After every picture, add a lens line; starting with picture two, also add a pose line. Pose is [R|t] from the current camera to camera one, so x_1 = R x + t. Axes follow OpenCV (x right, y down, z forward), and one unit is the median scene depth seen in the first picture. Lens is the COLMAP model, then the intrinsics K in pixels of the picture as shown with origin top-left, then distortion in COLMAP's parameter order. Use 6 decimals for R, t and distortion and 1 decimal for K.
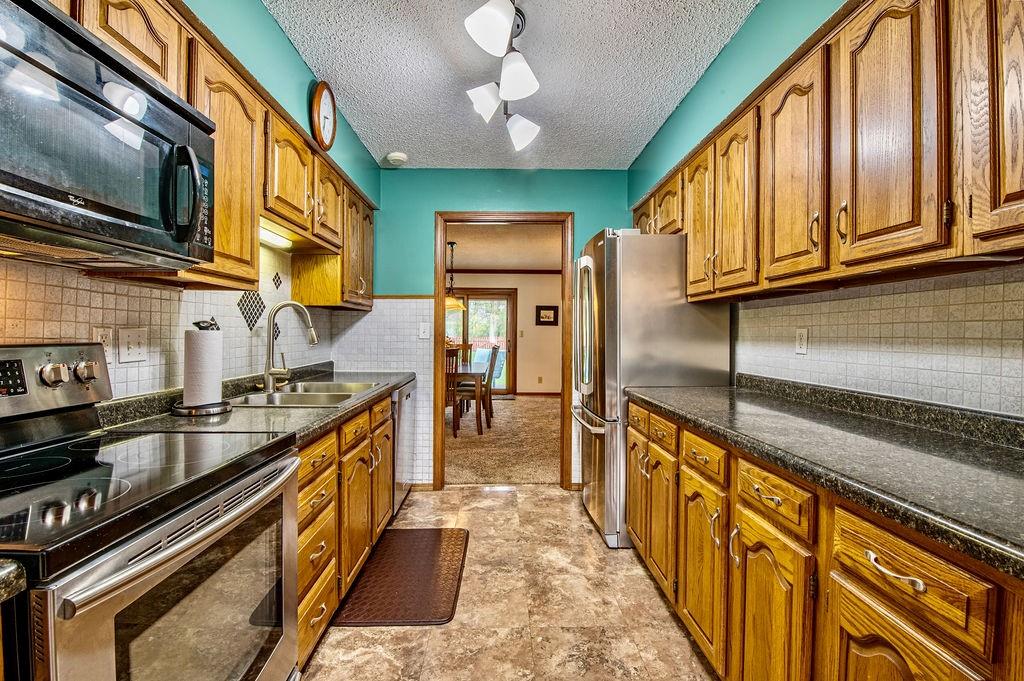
lens RADIAL K [[454.7, 0, 508.0], [0, 454.7, 336.6], [0, 0, 1]] dist [-0.006367, -0.000343]
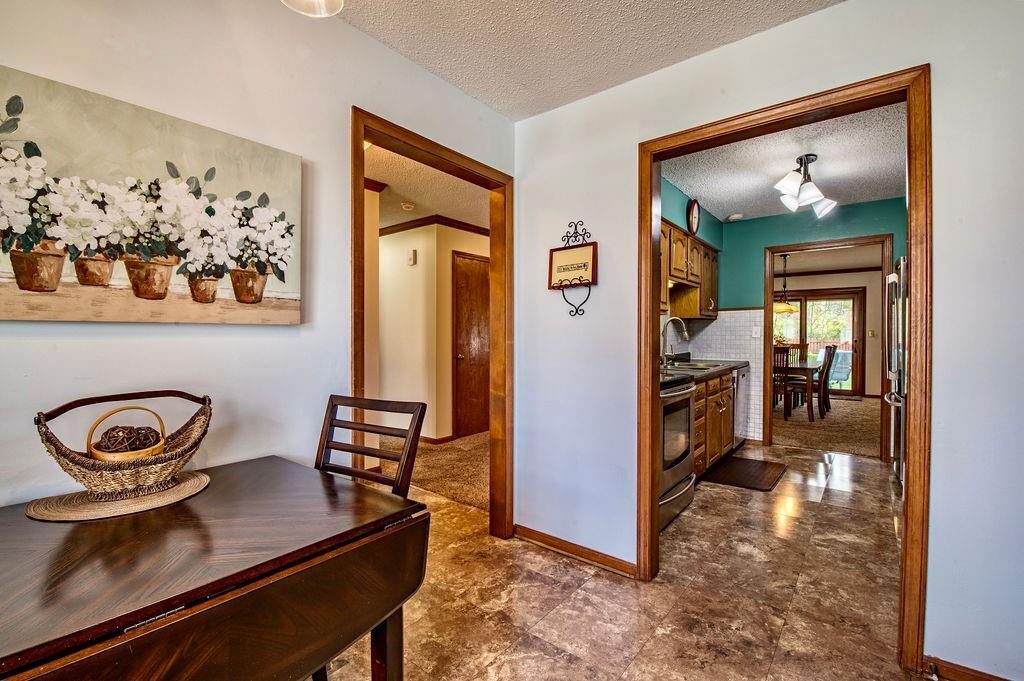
lens RADIAL K [[454.7, 0, 510.1], [0, 454.7, 339.9], [0, 0, 1]] dist [-0.006367, -0.000343]
pose [[0.772675, 0.002163, -0.634798, 0.121107], [0.001105, 0.999988, 0.004752, 0.003653], [0.634801, -0.004373, 0.772663, -0.575032]]
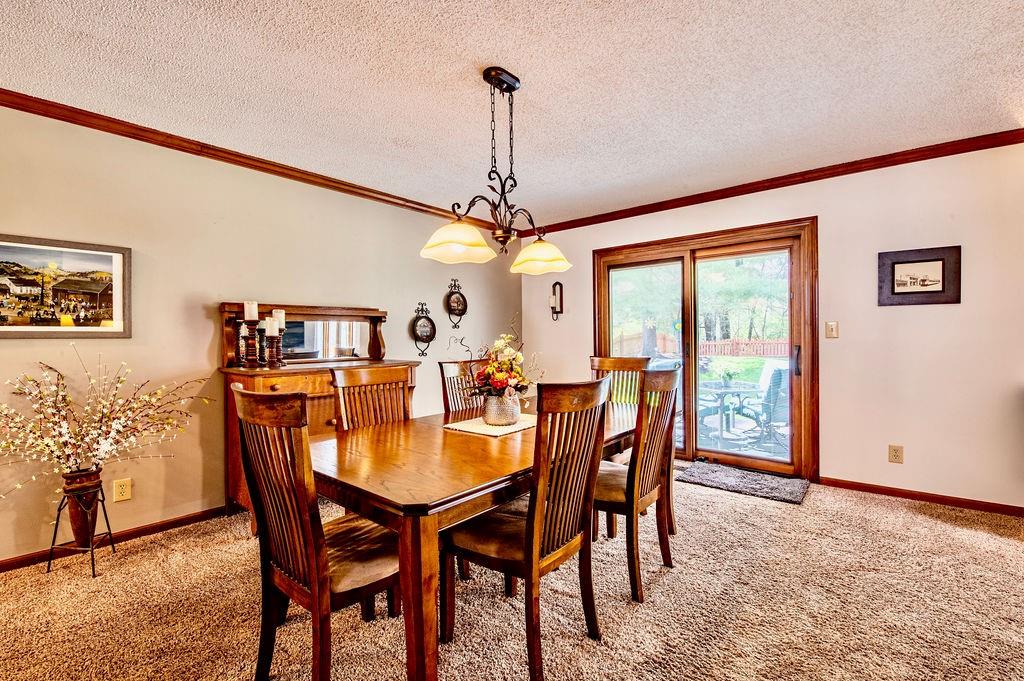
lens RADIAL K [[454.7, 0, 508.6], [0, 454.7, 336.7], [0, 0, 1]] dist [-0.006367, -0.000343]
pose [[0.745984, -0.016839, -0.665751, 0.213861], [0.019820, 0.999799, -0.003080, -0.011245], [0.665669, -0.010898, 0.746167, 1.354477]]
